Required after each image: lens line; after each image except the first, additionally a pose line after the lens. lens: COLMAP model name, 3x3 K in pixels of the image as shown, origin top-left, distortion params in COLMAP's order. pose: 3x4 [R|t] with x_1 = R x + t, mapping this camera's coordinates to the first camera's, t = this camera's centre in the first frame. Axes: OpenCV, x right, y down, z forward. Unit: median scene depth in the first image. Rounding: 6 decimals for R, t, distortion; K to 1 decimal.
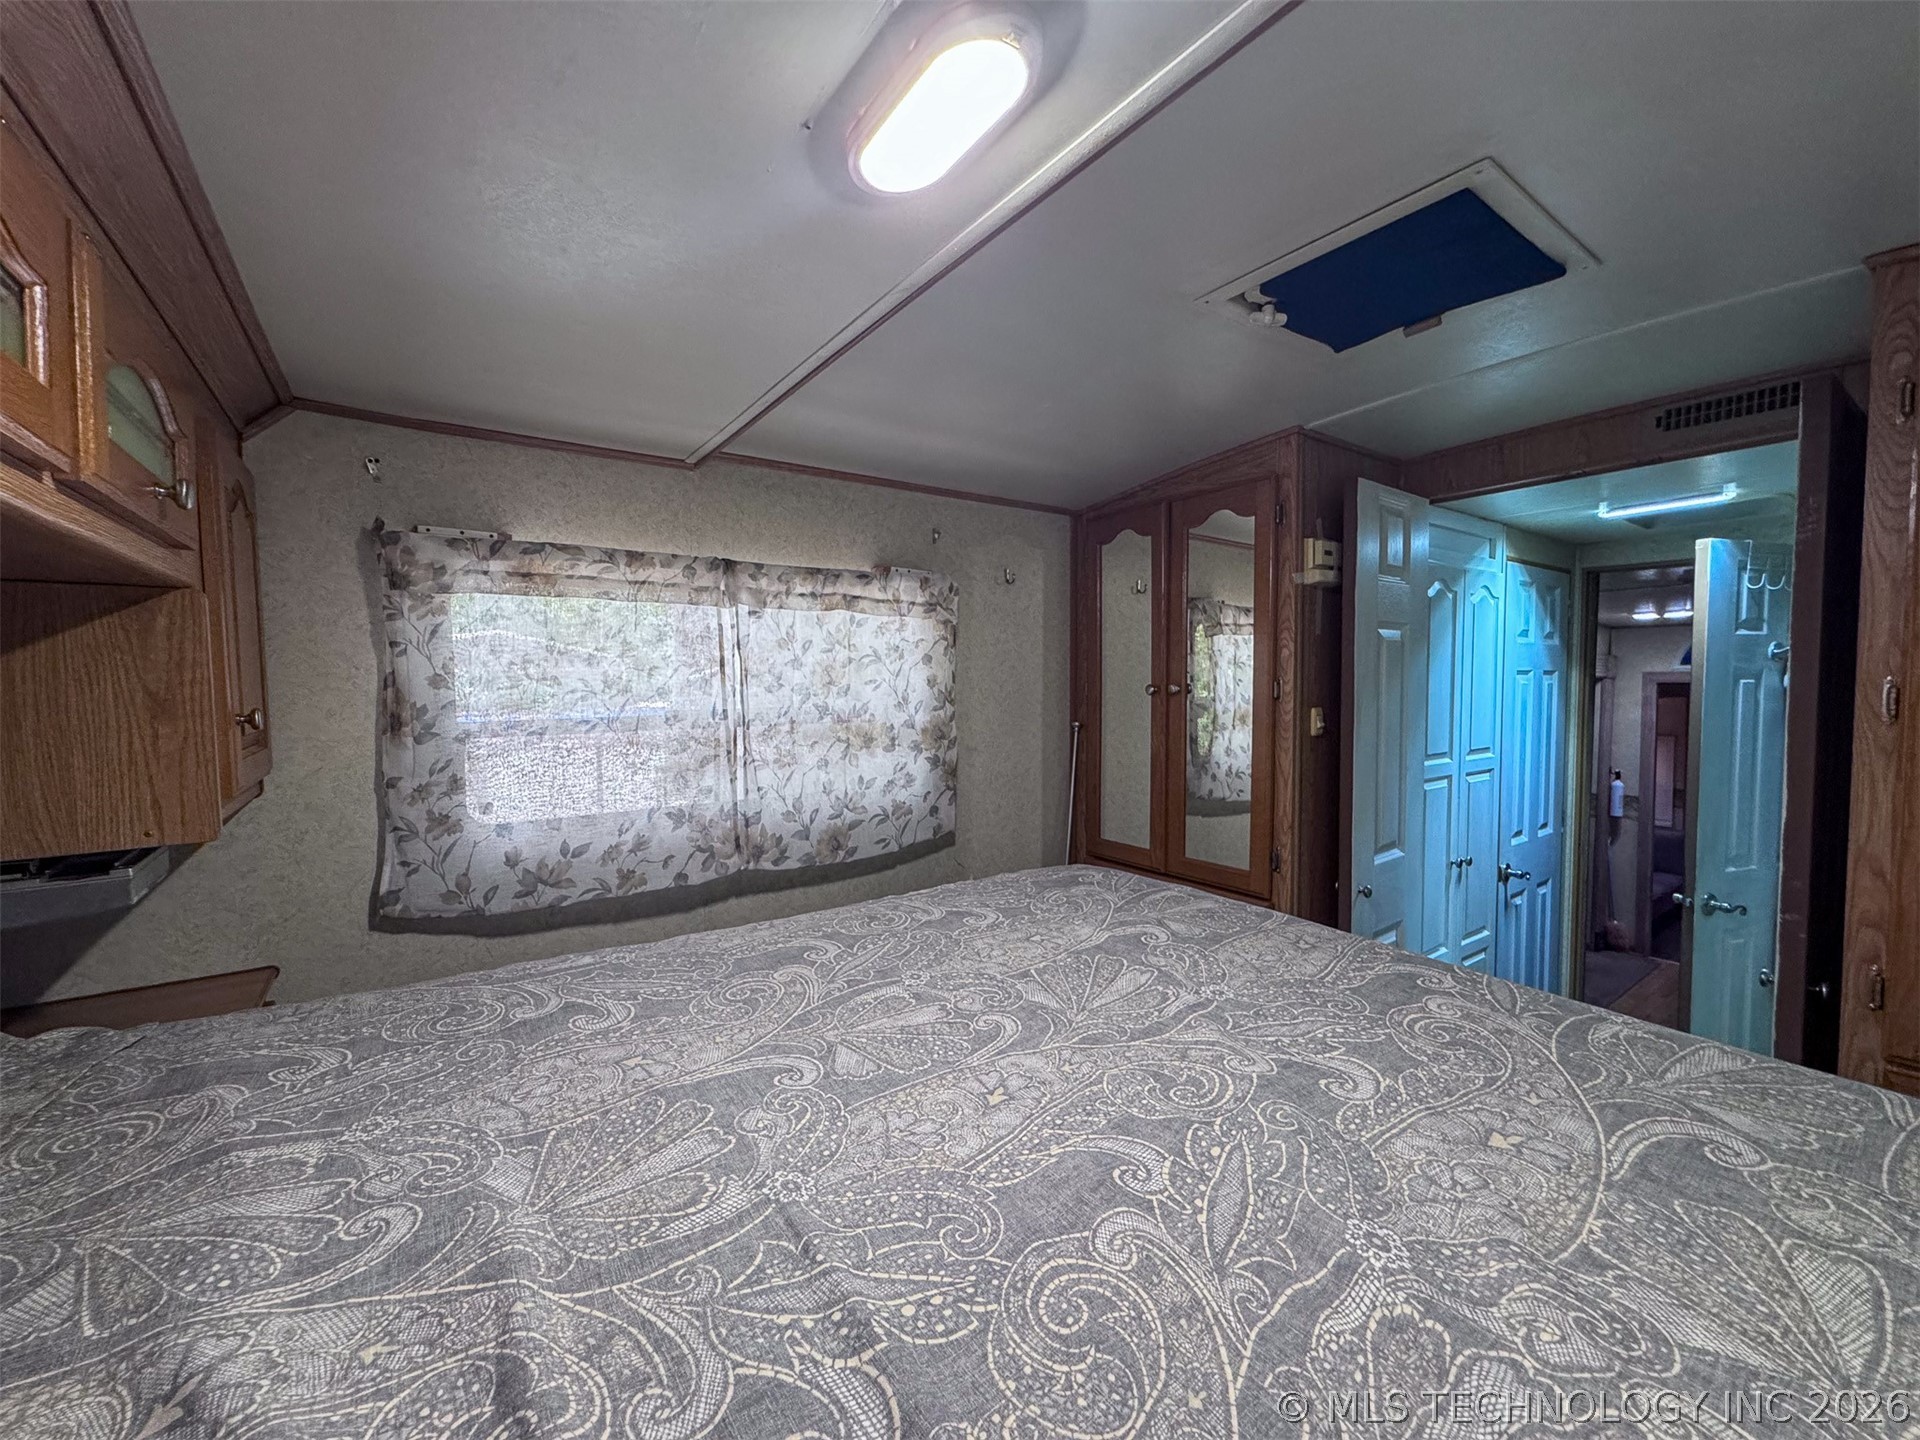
lens RADIAL K [[771.9, 0, 956.5], [0, 771.9, 708.2], [0, 0, 1]] dist [-0.002600, 0.000133]
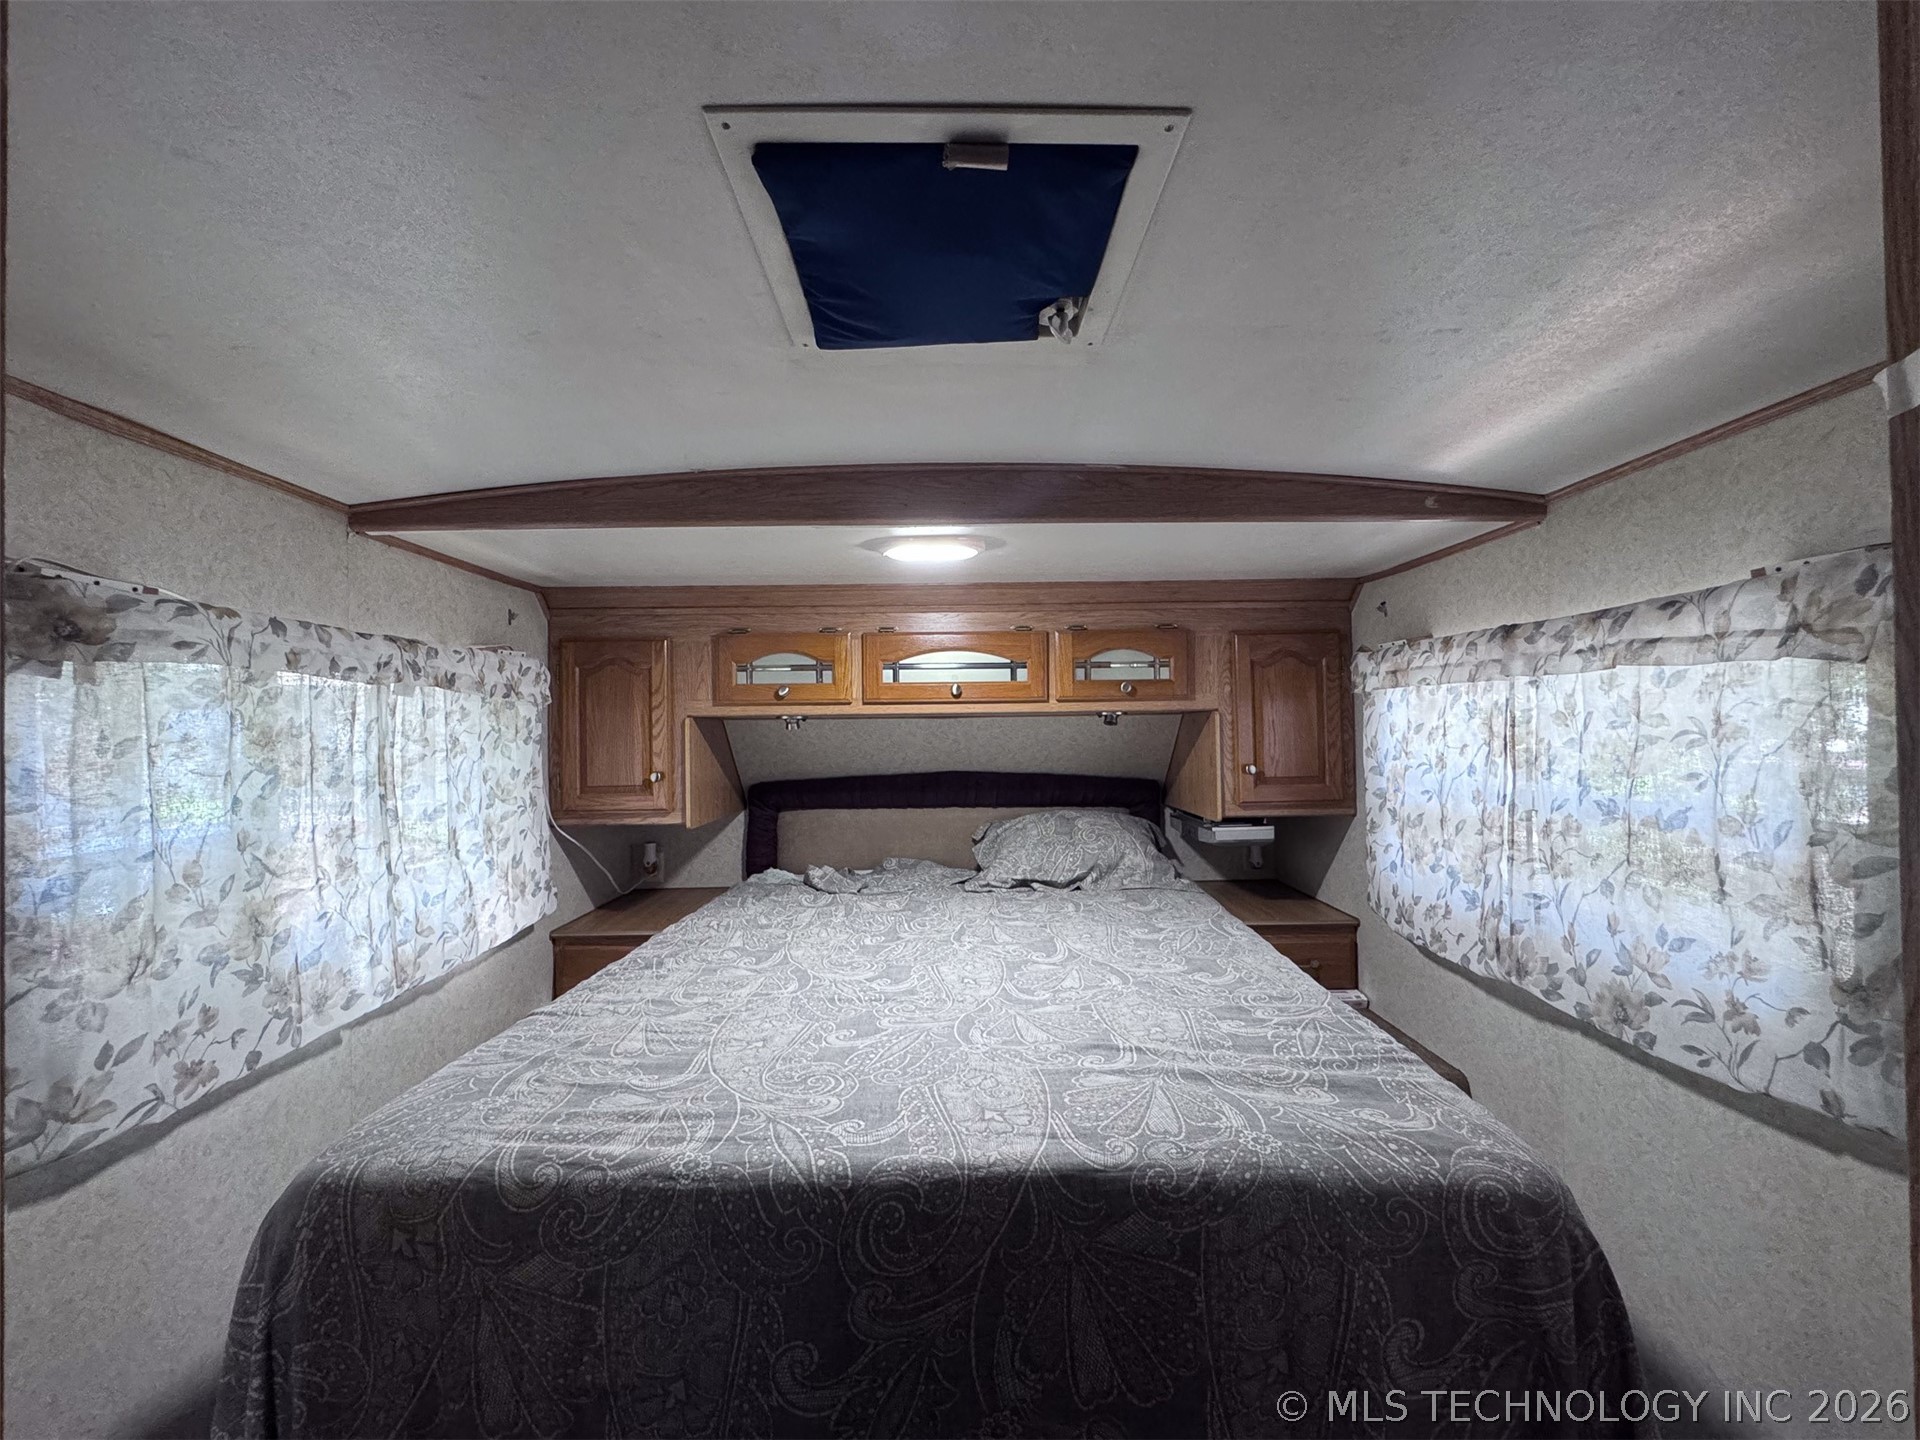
lens RADIAL K [[771.9, 0, 959.0], [0, 771.9, 725.1], [0, 0, 1]] dist [-0.002600, 0.000133]
pose [[-0.574068, 0.008991, -0.818758, 0.769200], [-0.016061, 0.999624, 0.022237, -0.085423], [0.818650, 0.025916, -0.573708, 0.965681]]
